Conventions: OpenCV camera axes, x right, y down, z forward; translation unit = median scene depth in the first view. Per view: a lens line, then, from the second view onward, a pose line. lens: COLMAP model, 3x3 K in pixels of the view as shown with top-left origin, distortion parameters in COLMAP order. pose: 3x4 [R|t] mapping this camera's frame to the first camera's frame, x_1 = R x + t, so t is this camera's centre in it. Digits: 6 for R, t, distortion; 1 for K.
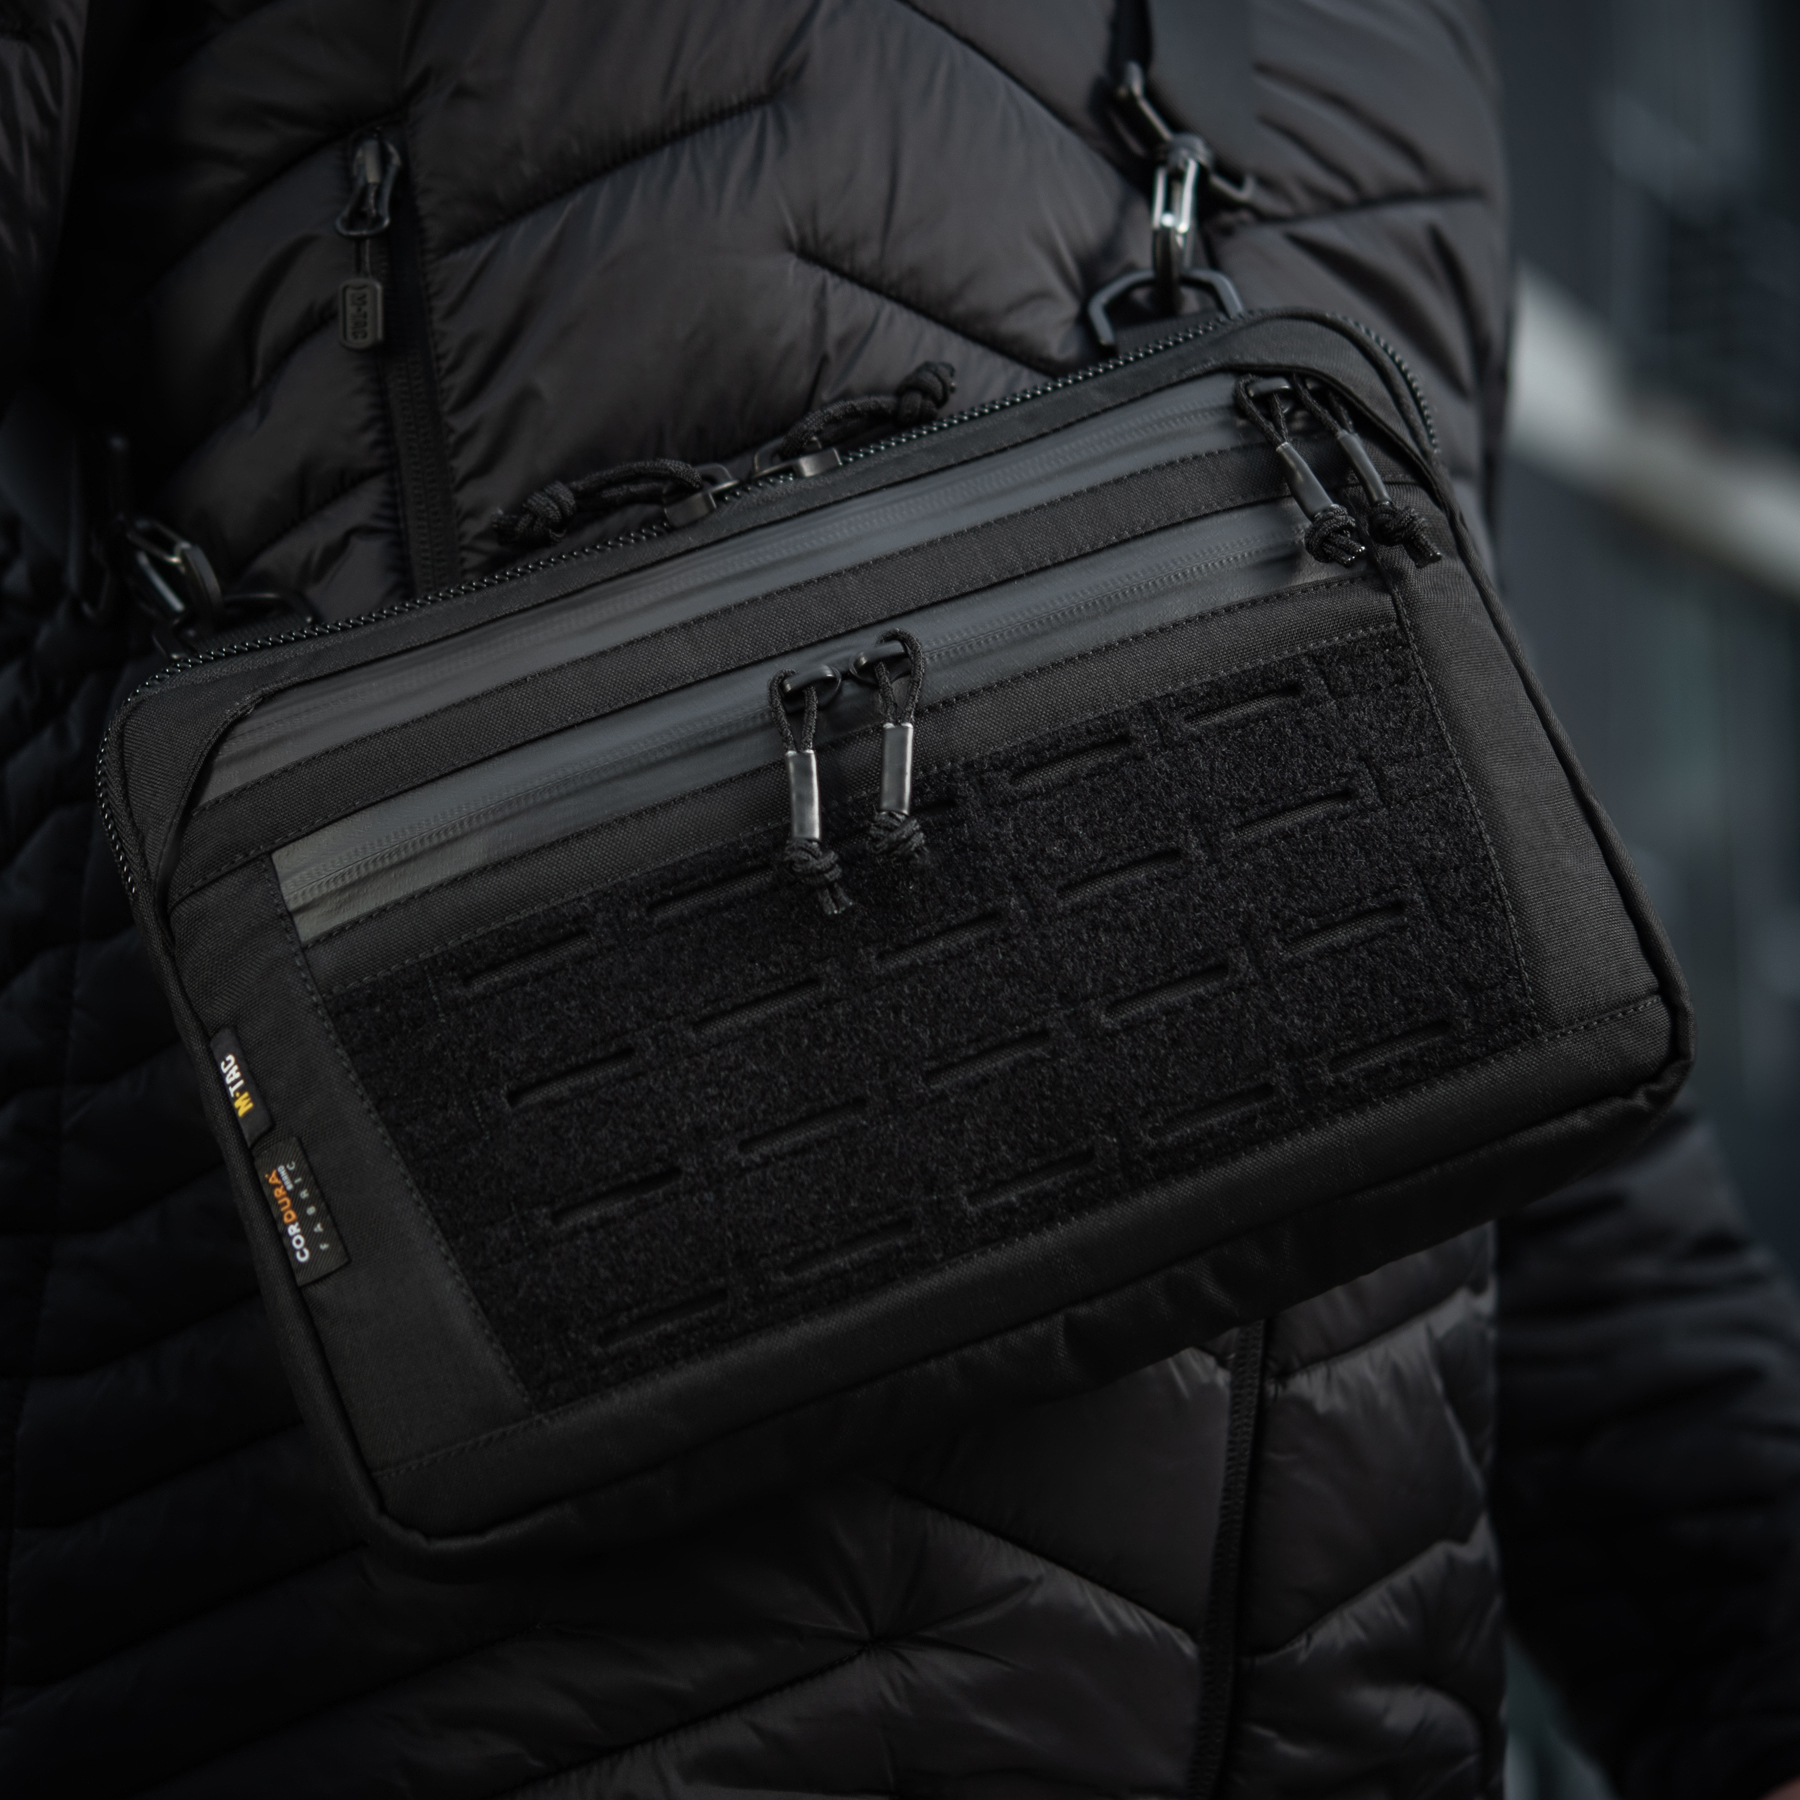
lens RADIAL K [[4303.4, 0, 928.8], [0, 4303.4, 898.6], [0, 0, 1]] dist [0.155585, 0.000000]
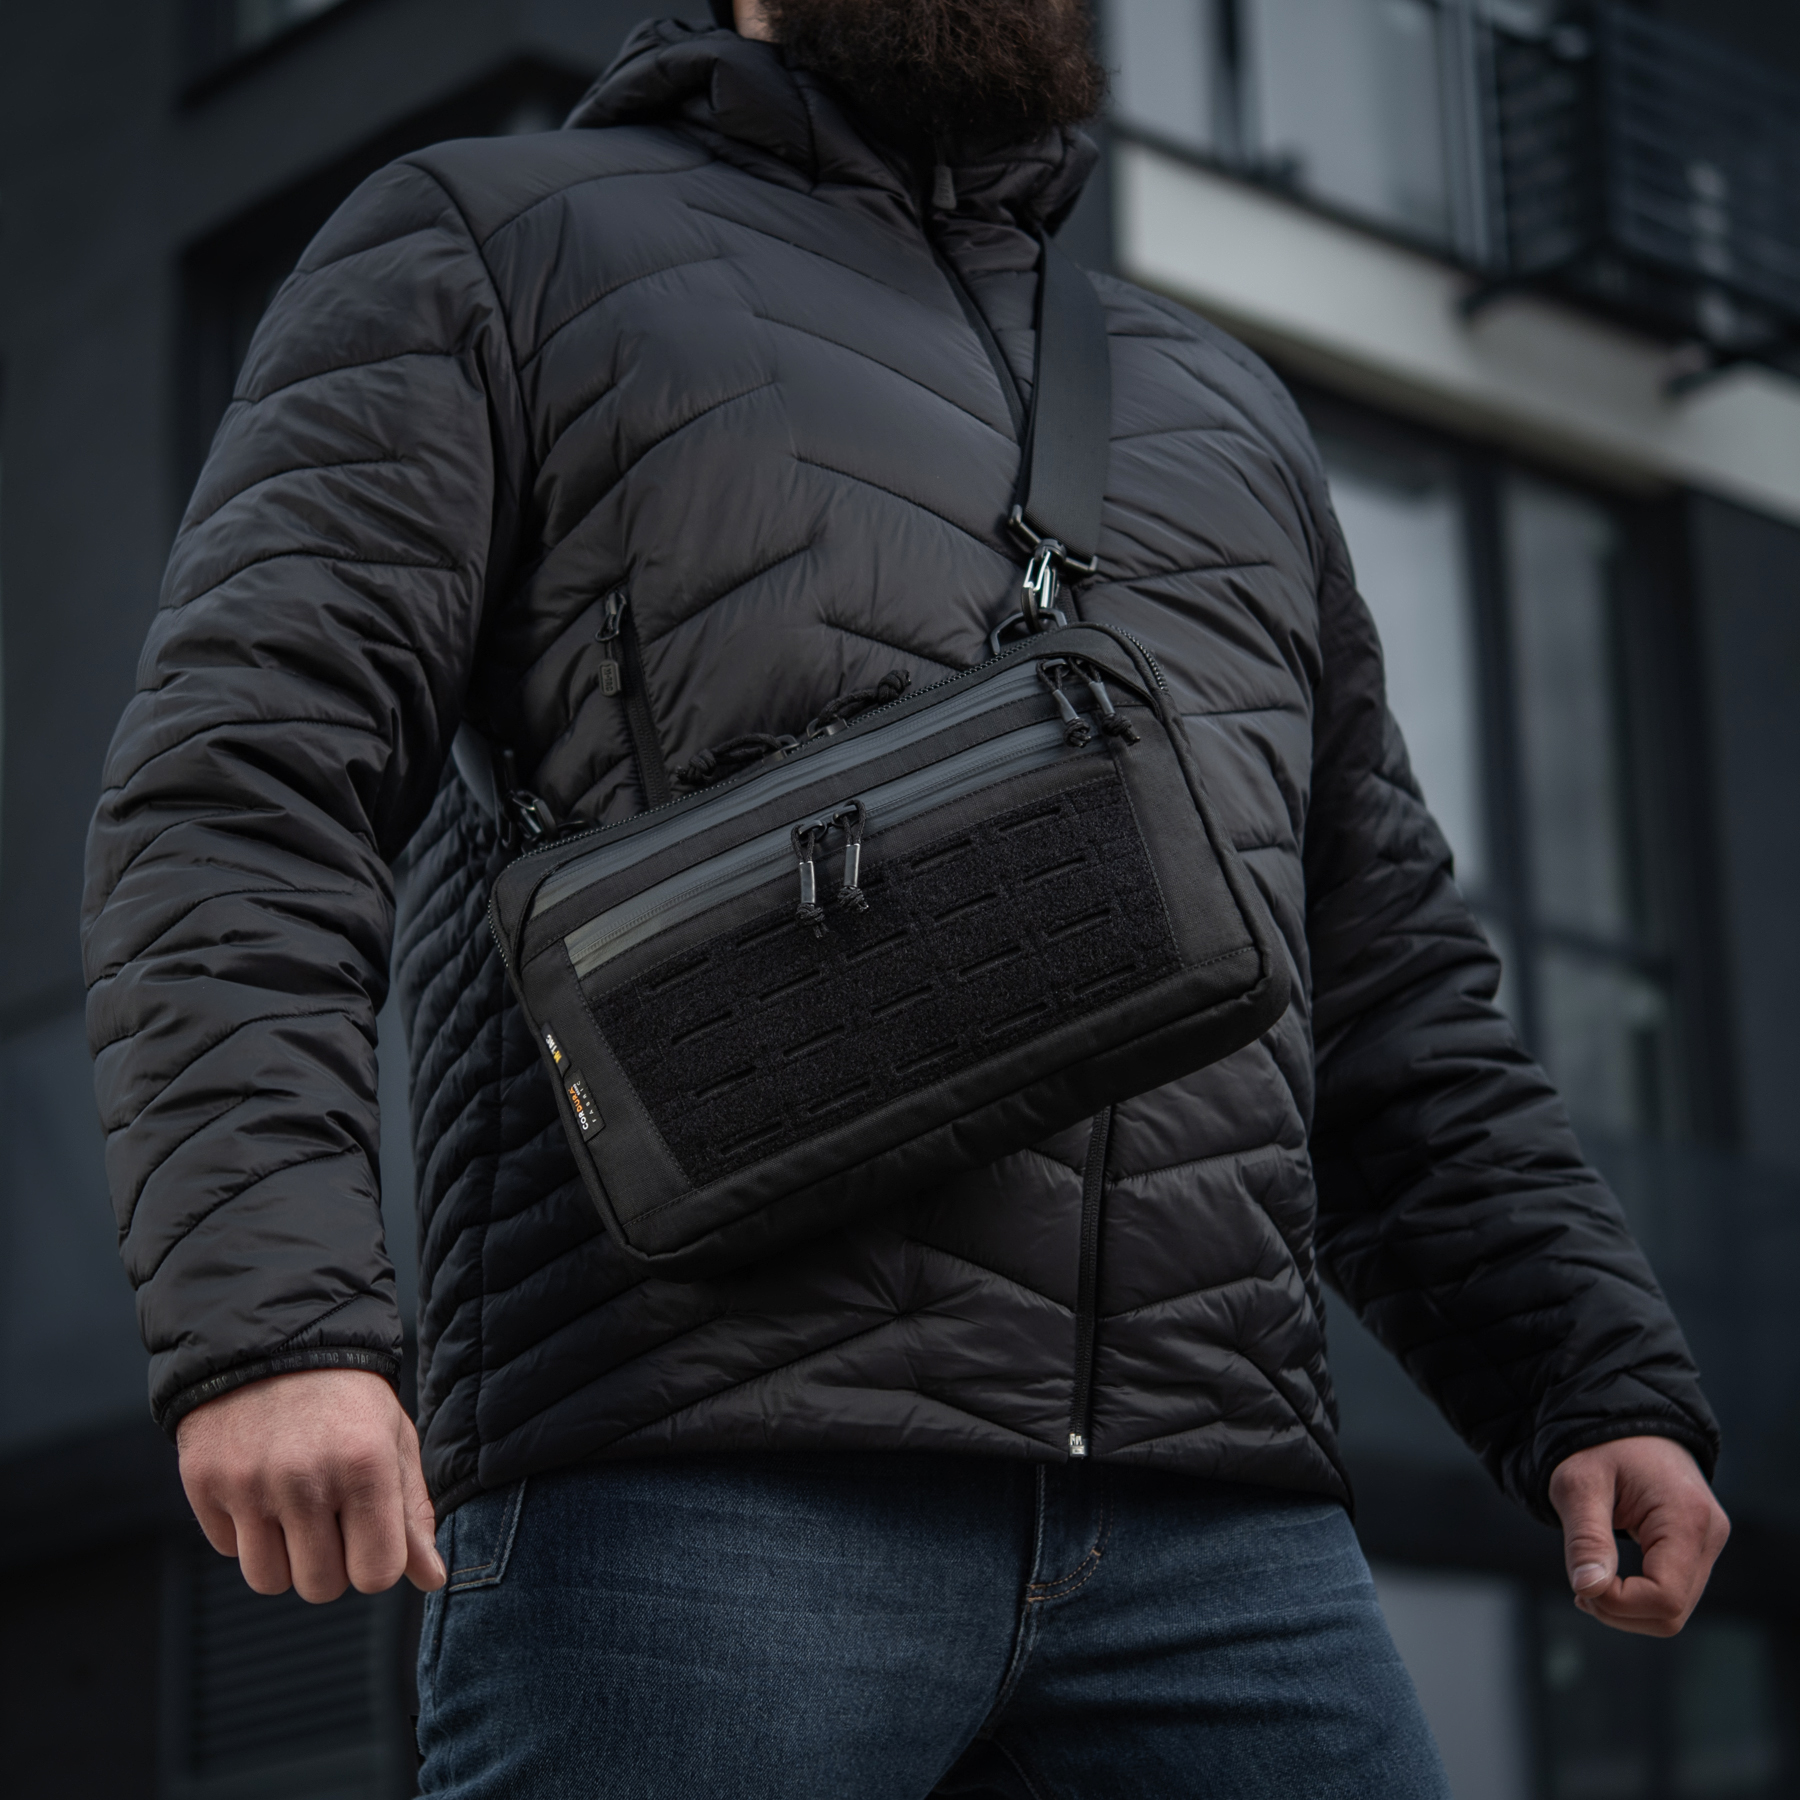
lens RADIAL K [[4303.4, 0, 890.4], [0, 4303.4, 913.5], [0, 0, 1]] dist [0.155585, 0.000000]
pose [[0.973715, -0.096095, -0.206504, 0.420244], [0.076927, 0.992115, -0.098948, 0.191059], [0.214384, 0.080461, 0.973430, -0.956746]]
